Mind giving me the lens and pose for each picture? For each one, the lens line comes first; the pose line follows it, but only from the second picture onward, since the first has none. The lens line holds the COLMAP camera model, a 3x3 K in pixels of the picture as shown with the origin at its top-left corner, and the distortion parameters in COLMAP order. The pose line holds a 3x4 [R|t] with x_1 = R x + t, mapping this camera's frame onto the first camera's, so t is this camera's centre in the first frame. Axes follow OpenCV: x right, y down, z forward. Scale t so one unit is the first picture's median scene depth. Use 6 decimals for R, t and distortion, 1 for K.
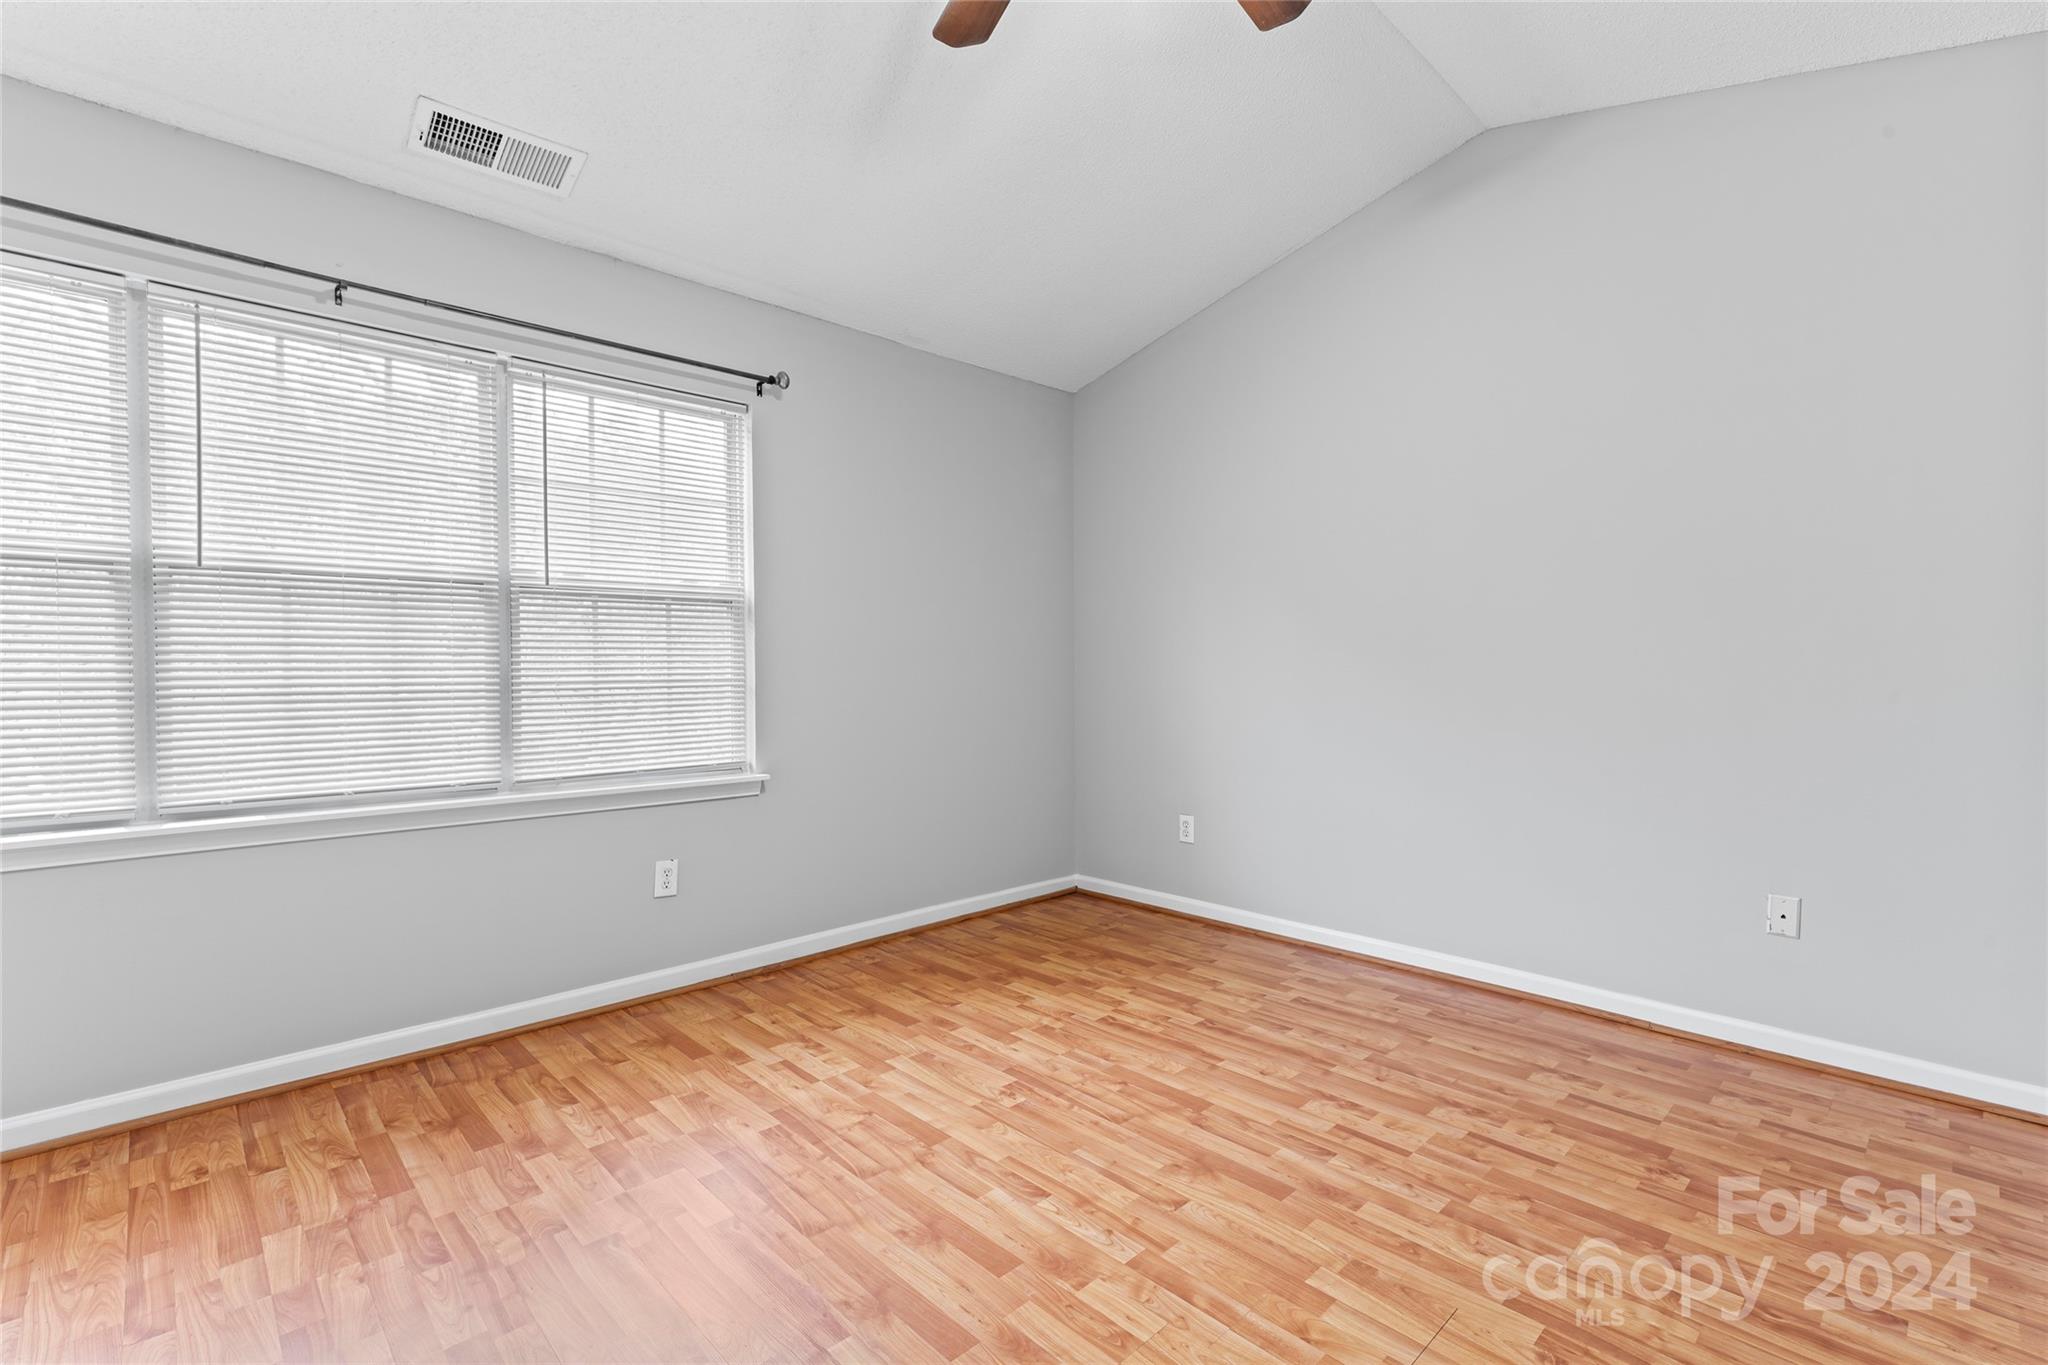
lens RADIAL K [[915.3, 0, 1027.5], [0, 915.3, 651.7], [0, 0, 1]] dist [-0.004456, 0.000482]
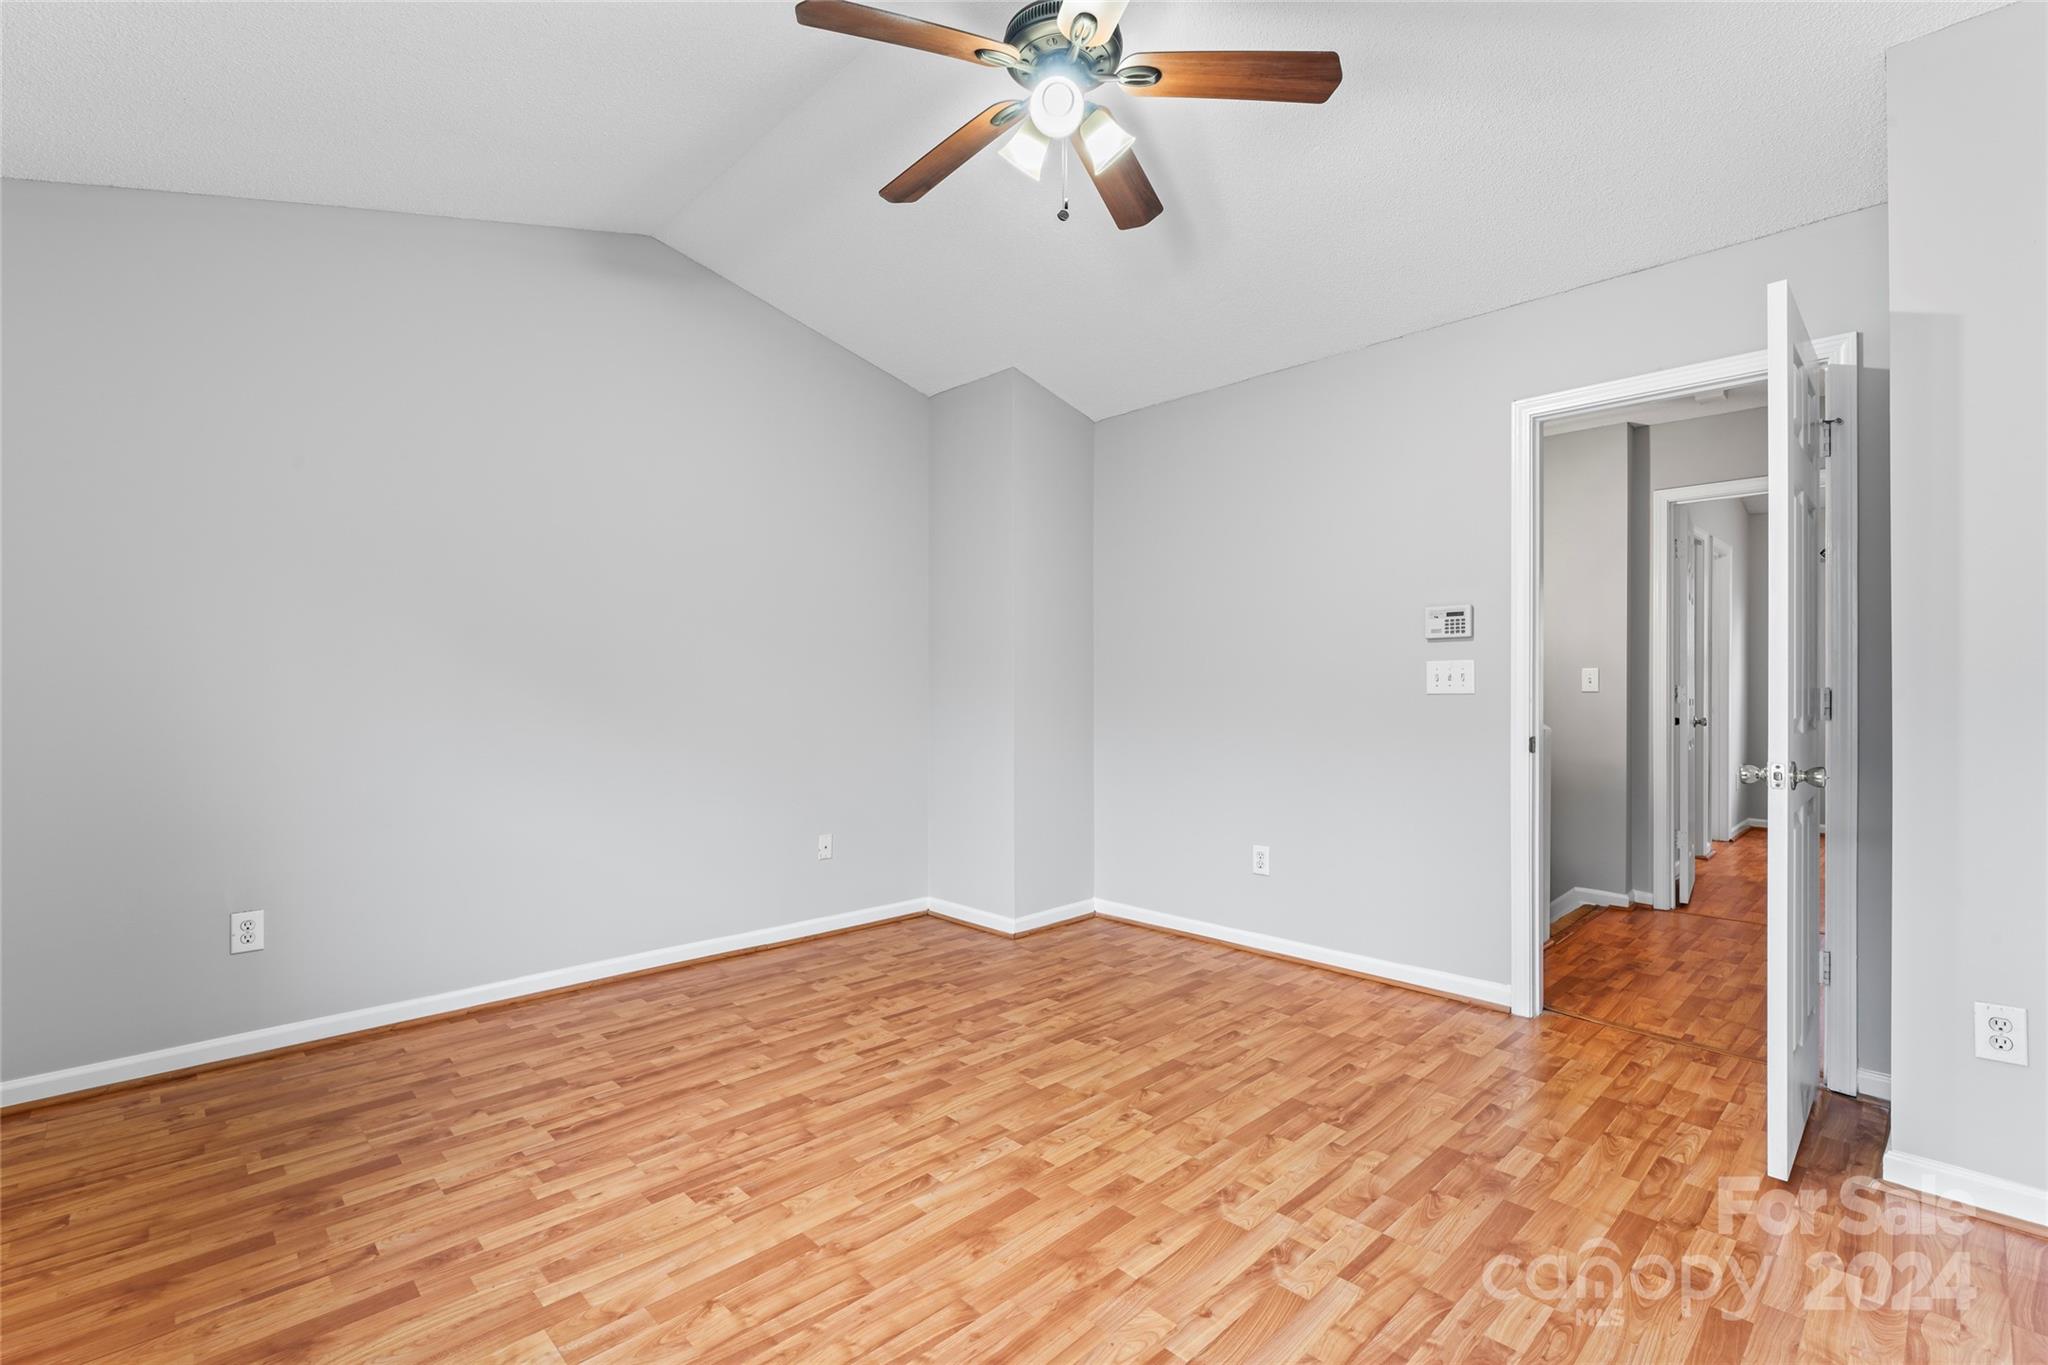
lens RADIAL K [[915.3, 0, 1000.6], [0, 915.3, 679.0], [0, 0, 1]] dist [-0.004456, 0.000482]
pose [[0.009946, 0.014534, 0.999845, -0.849280], [-0.010880, 0.999837, -0.014426, 0.009514], [-0.999891, -0.010735, 0.010102, 0.710159]]
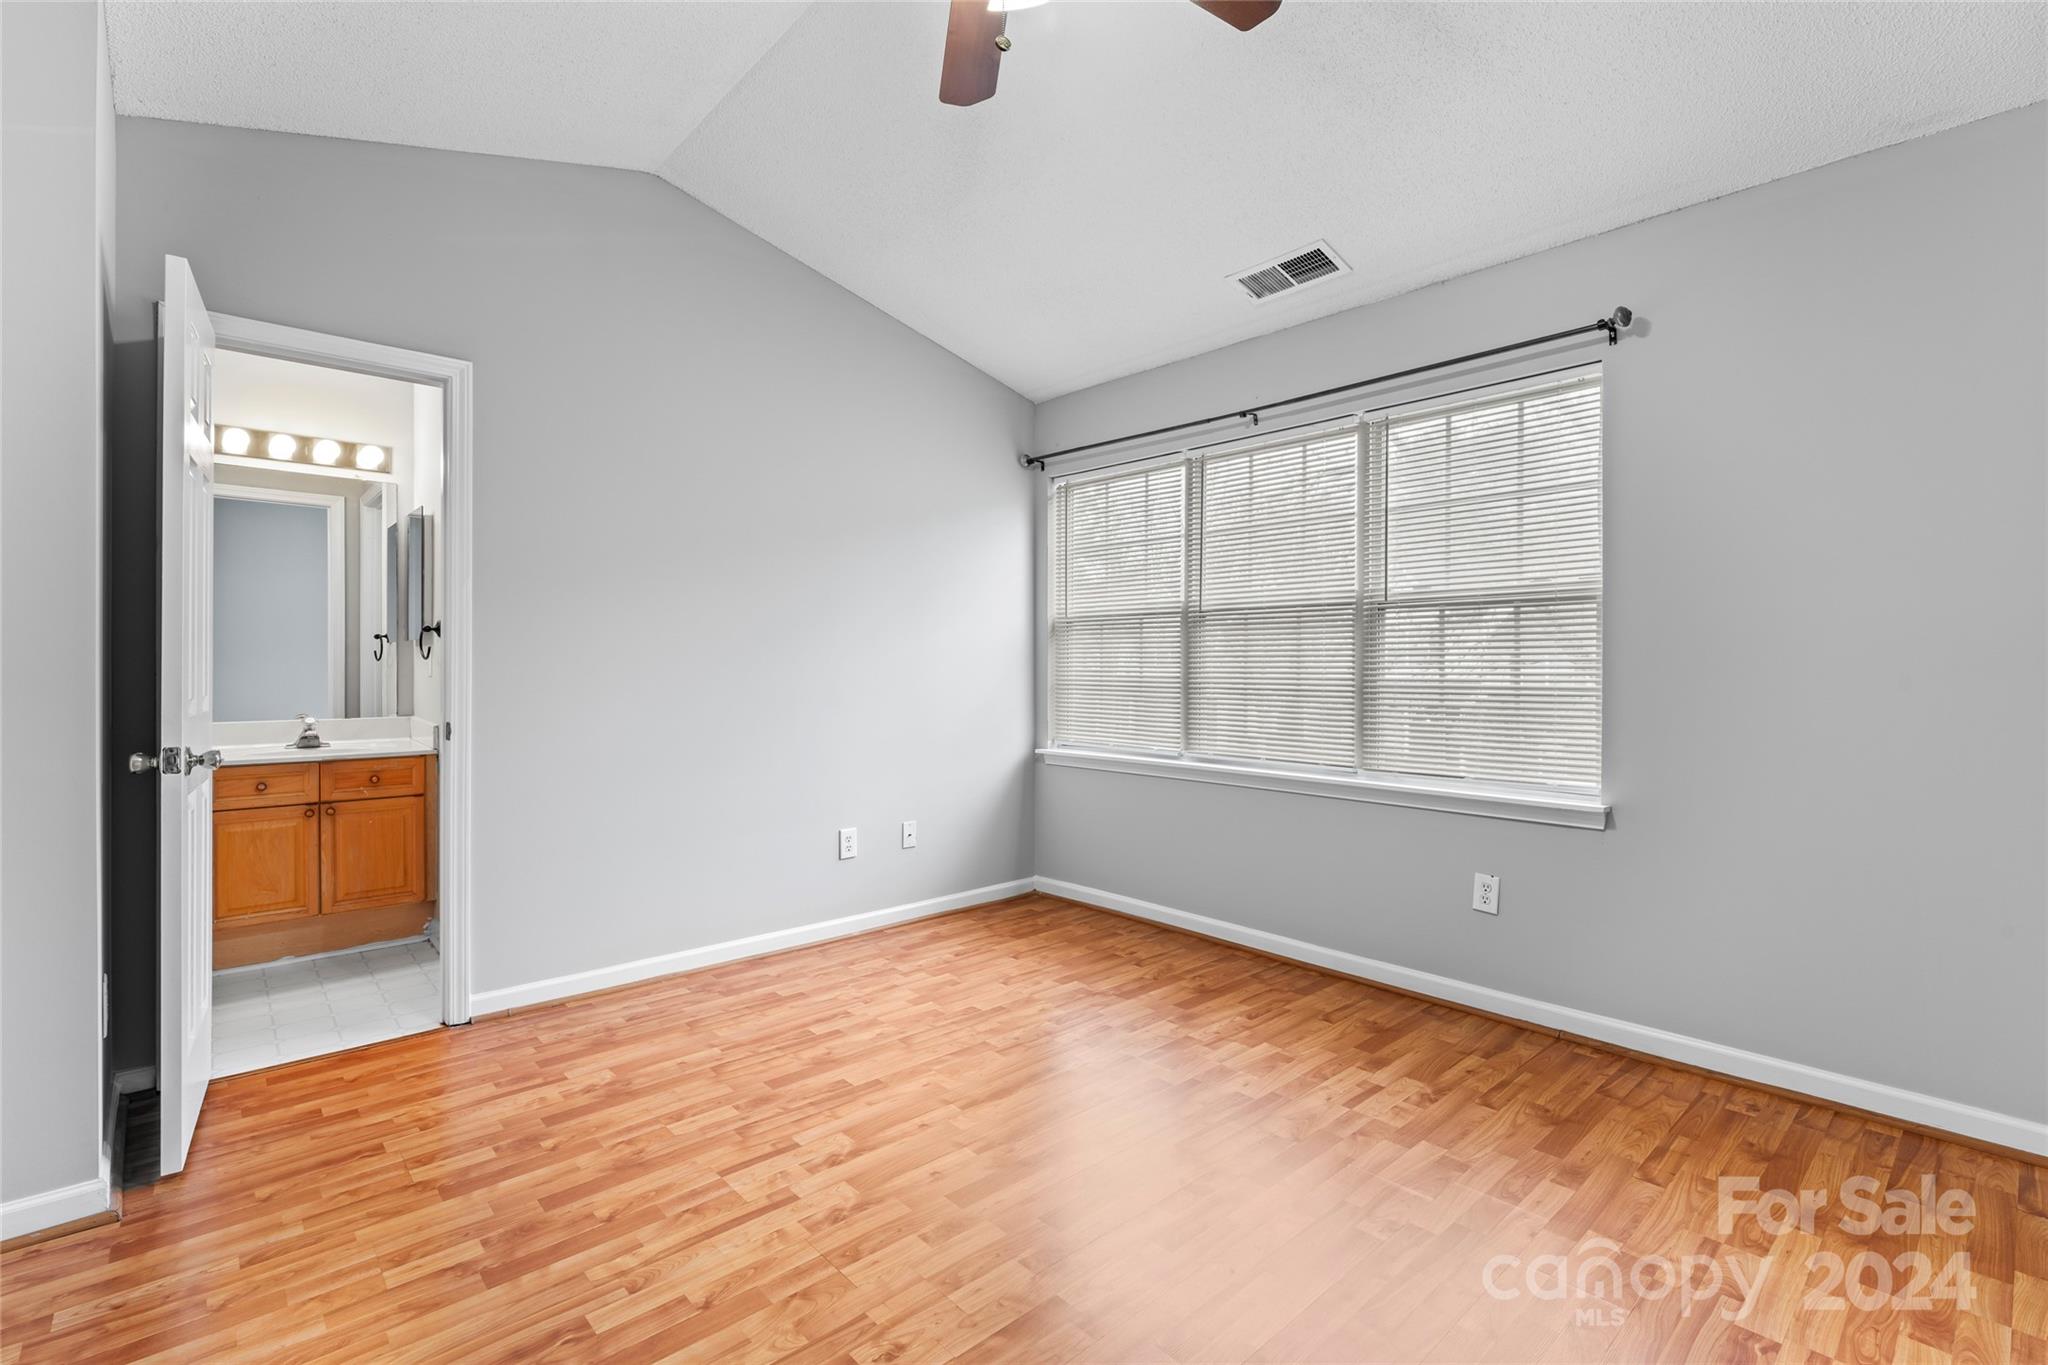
lens RADIAL K [[915.3, 0, 1021.2], [0, 915.3, 654.8], [0, 0, 1]] dist [-0.004456, 0.000482]
pose [[-0.026994, -0.012586, -0.999556, 0.748434], [0.010382, 0.999863, -0.012870, 0.003170], [0.999582, -0.010725, -0.026860, 0.688838]]
